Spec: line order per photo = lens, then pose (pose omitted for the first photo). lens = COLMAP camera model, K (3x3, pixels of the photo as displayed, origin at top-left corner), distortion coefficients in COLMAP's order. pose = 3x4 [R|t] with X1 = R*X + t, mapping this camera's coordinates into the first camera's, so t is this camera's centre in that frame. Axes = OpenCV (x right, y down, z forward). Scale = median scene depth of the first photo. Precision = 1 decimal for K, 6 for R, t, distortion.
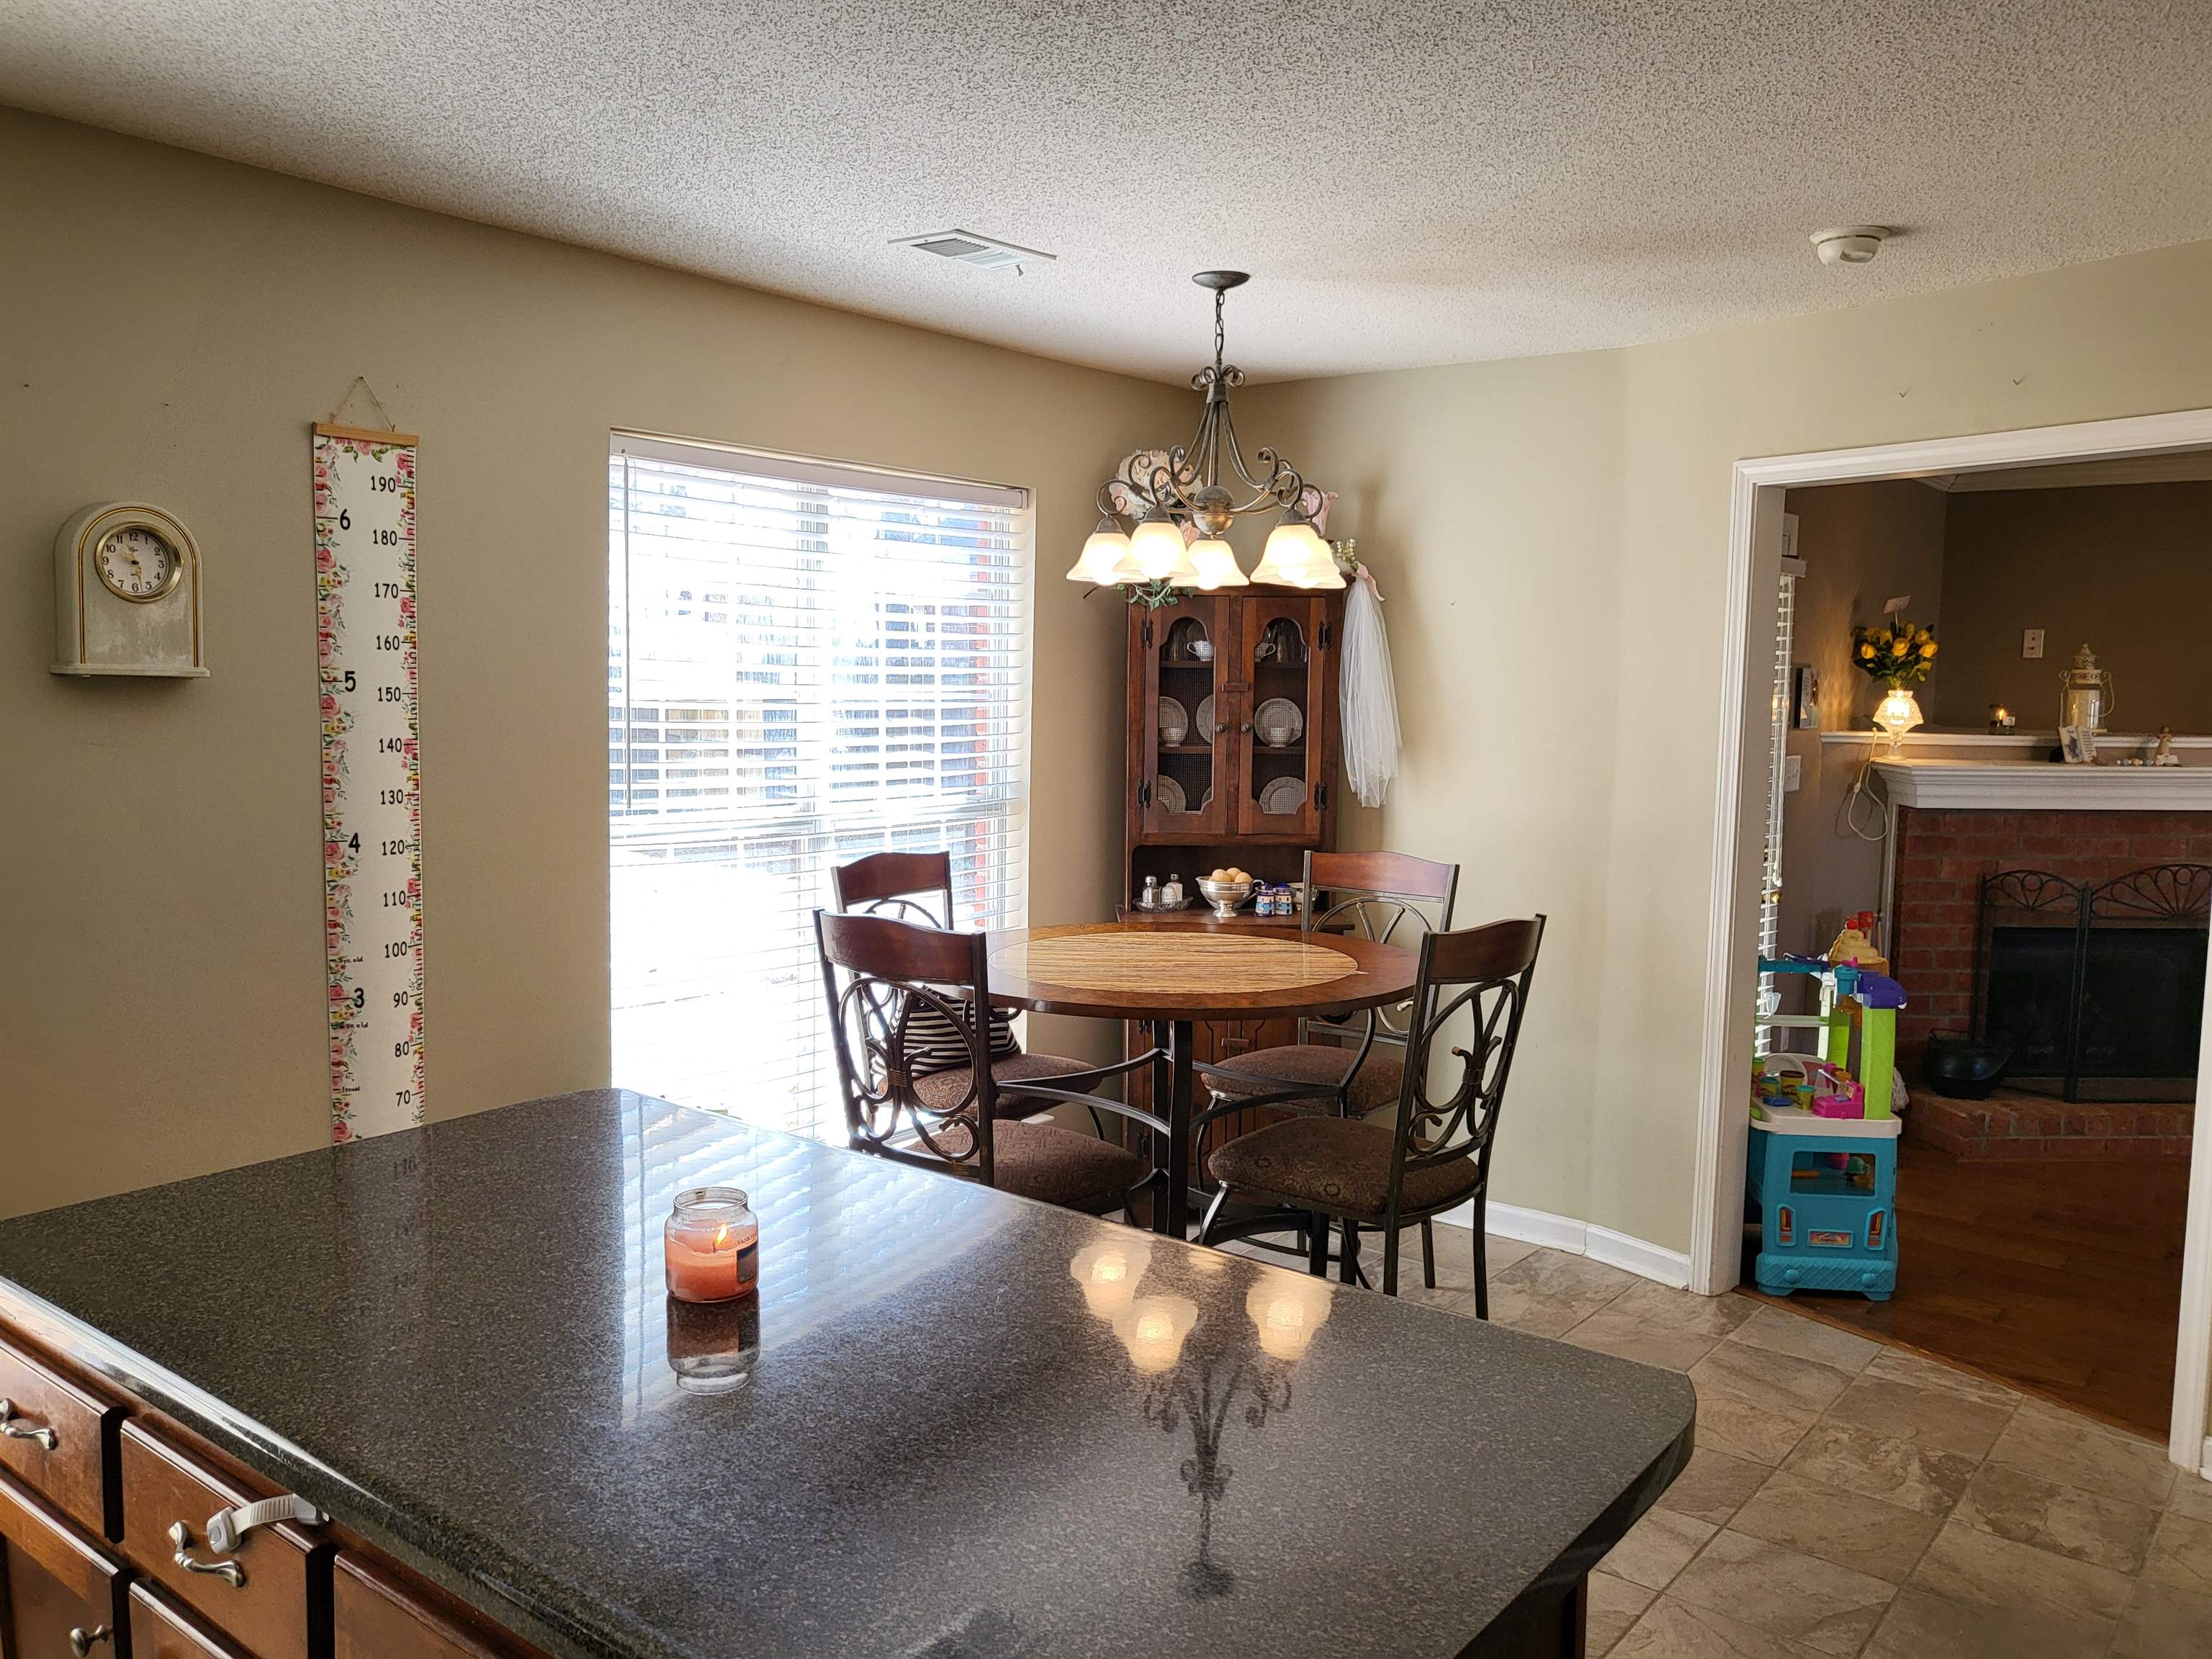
lens RADIAL K [[1704.7, 0, 1106.0], [0, 1704.7, 829.5], [0, 0, 1]] dist [0.013499, -0.003157]
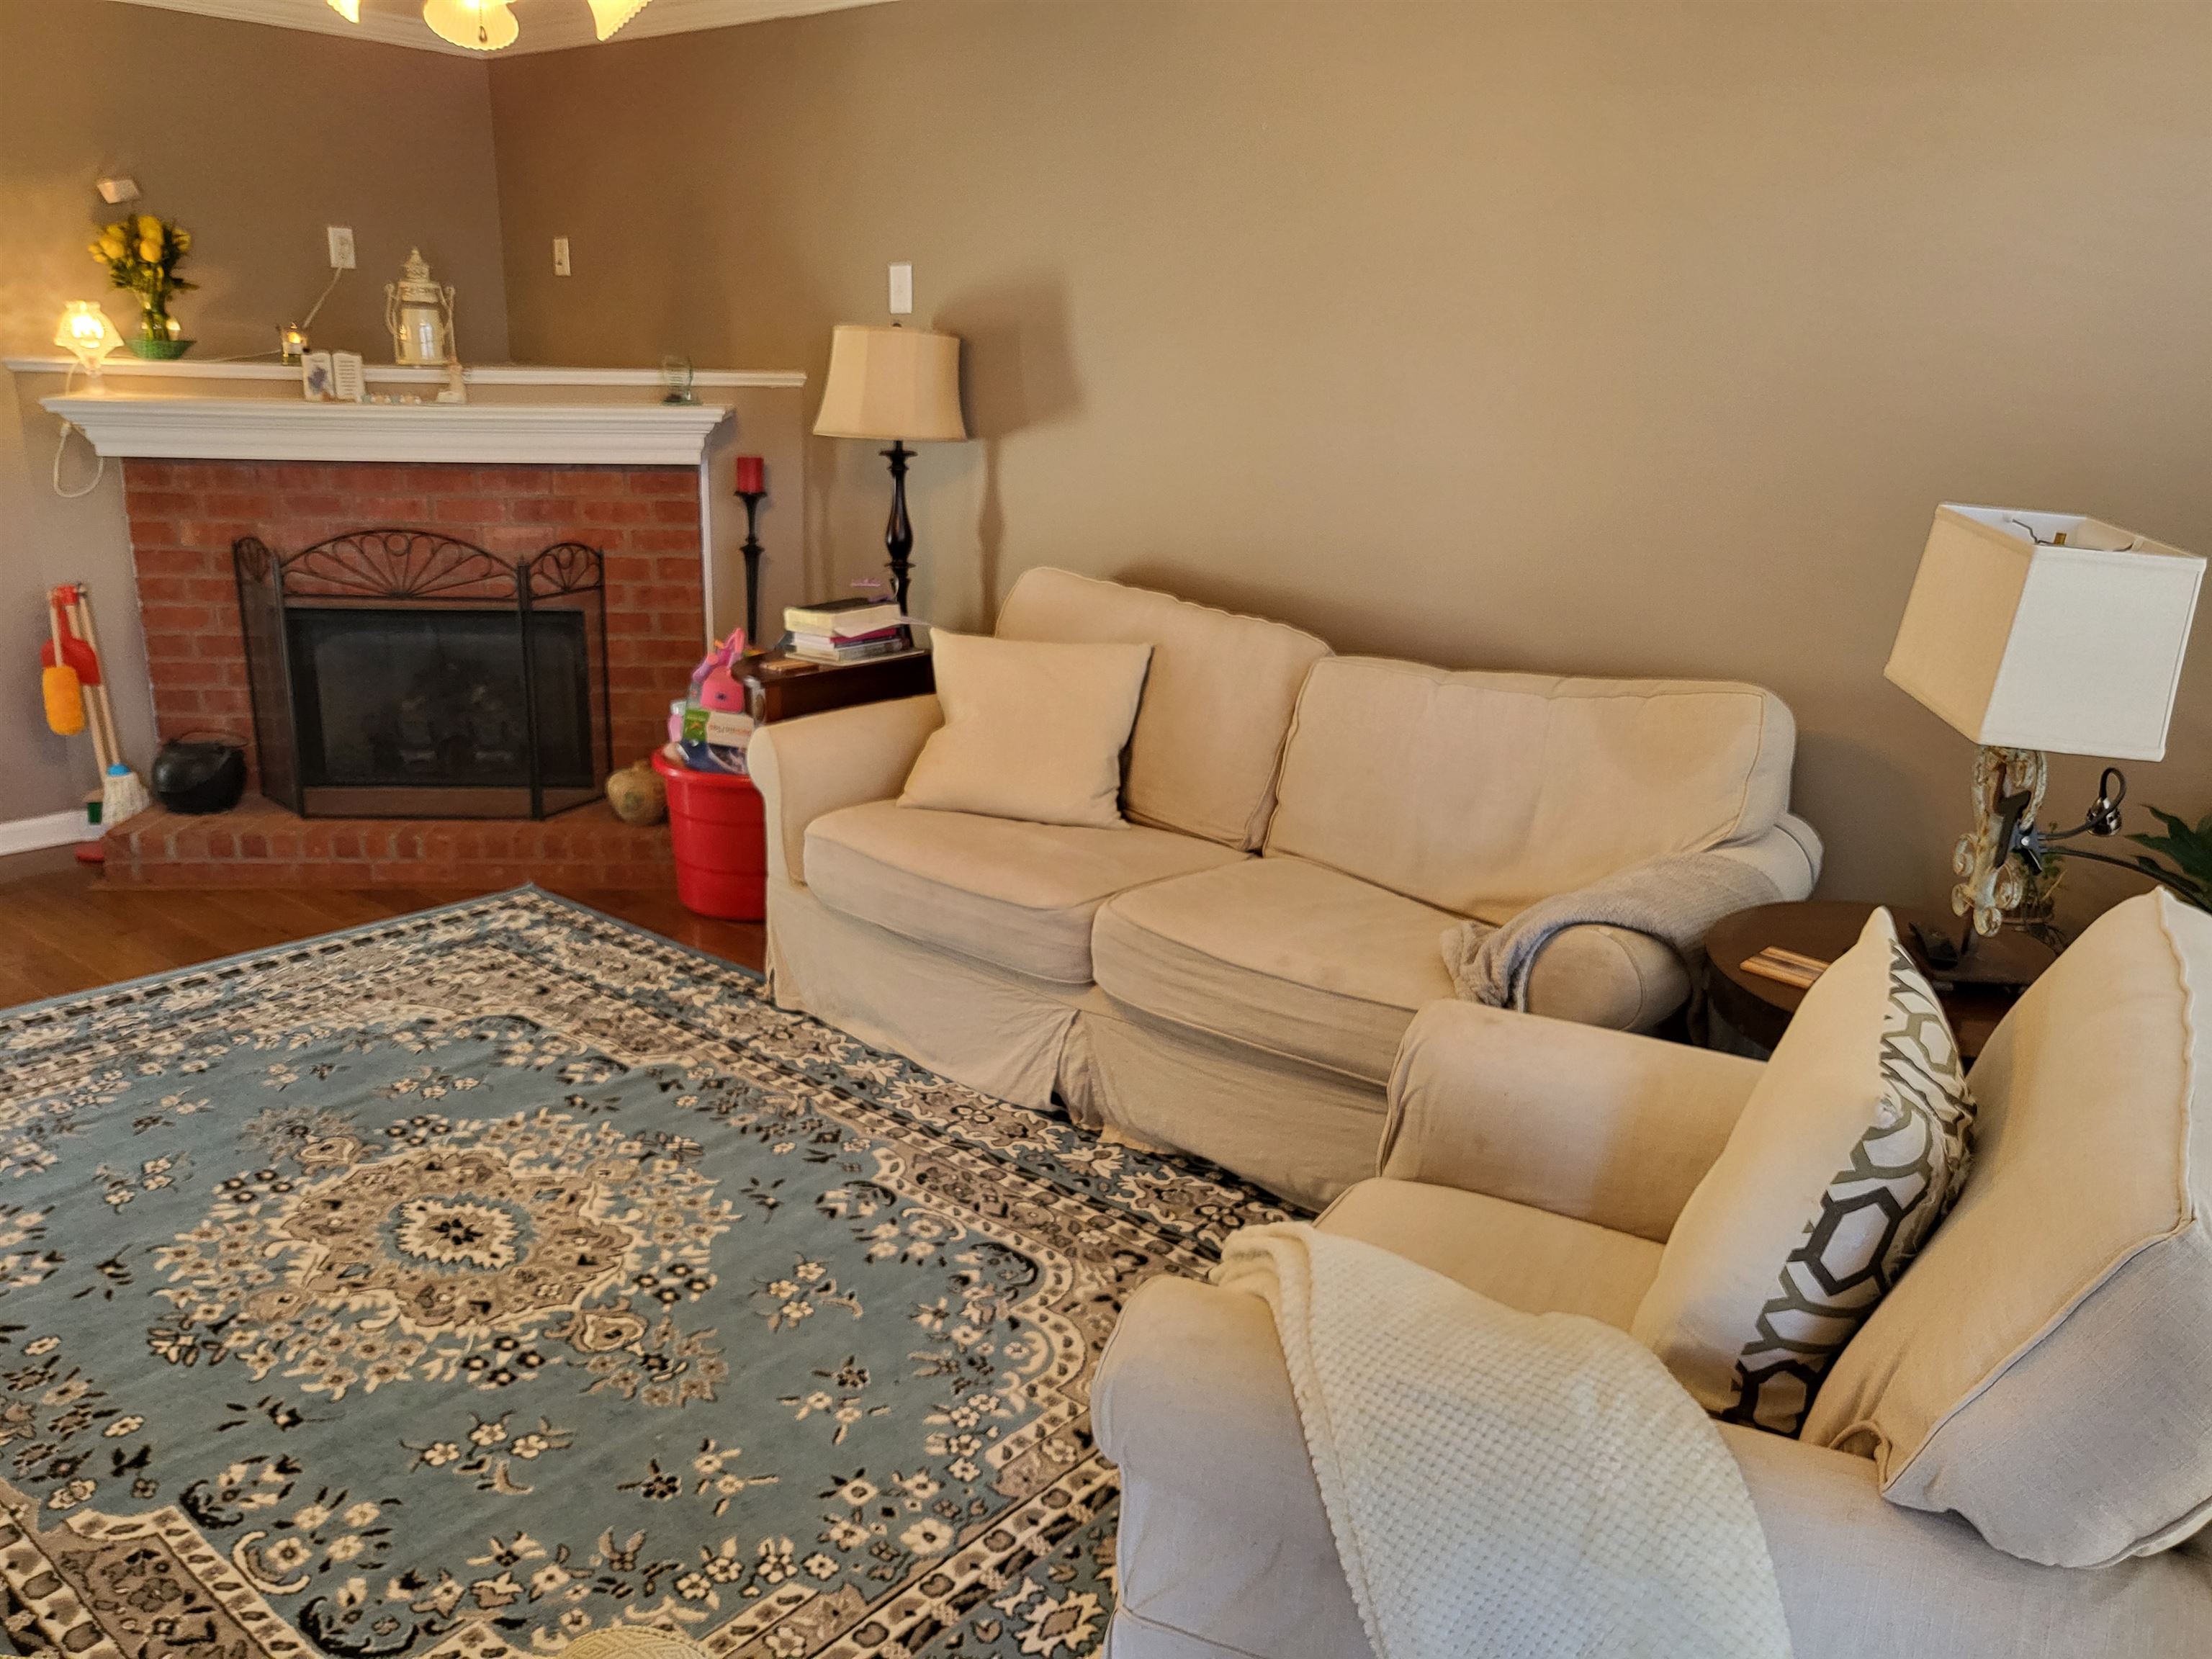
lens RADIAL K [[1704.7, 0, 1106.0], [0, 1704.7, 829.5], [0, 0, 1]] dist [0.013499, -0.003157]
pose [[0.999815, 0.009457, -0.016734, 0.936538], [-0.006284, 0.983573, 0.180404, 0.011989], [0.018166, -0.180266, 0.983450, 0.185623]]
